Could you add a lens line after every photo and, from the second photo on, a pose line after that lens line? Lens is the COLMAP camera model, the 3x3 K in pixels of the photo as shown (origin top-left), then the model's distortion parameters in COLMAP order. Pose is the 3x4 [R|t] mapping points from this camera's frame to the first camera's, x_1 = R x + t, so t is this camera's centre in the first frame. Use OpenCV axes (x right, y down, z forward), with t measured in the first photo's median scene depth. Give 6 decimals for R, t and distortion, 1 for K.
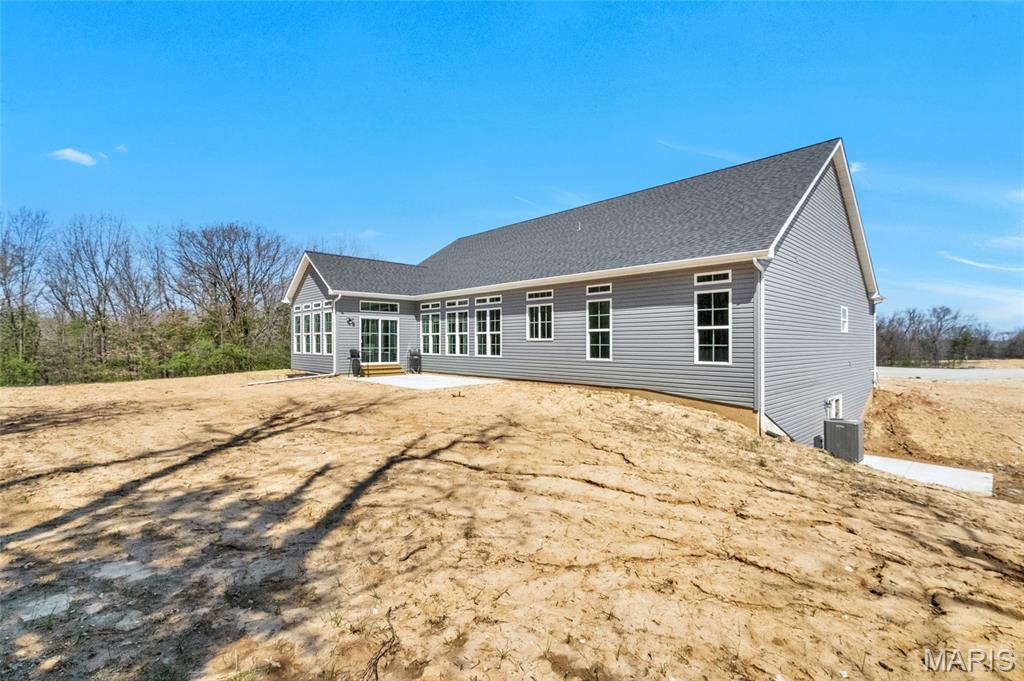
lens RADIAL K [[470.2, 0, 508.7], [0, 470.2, 345.4], [0, 0, 1]] dist [-0.003353, -0.000175]
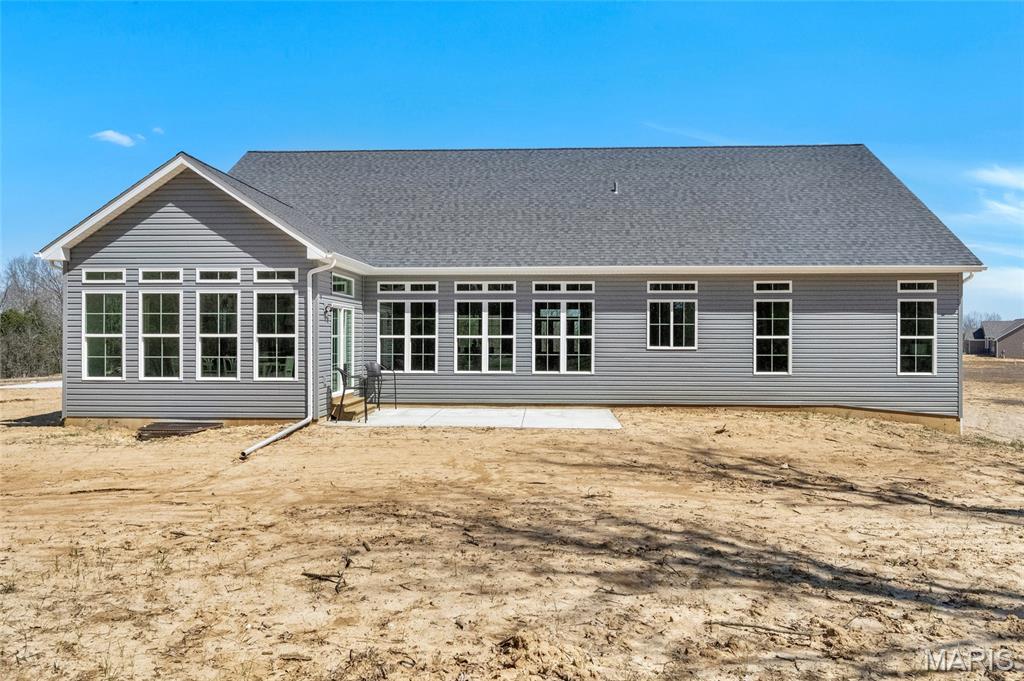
lens RADIAL K [[472.9, 0, 517.2], [0, 472.9, 335.5], [0, 0, 1]] dist [0.009631, -0.001854]
pose [[0.711352, 0.026108, 0.702351, -0.579896], [0.001450, 0.999253, -0.038613, -0.003657], [-0.702834, 0.028486, 0.710783, 0.608732]]
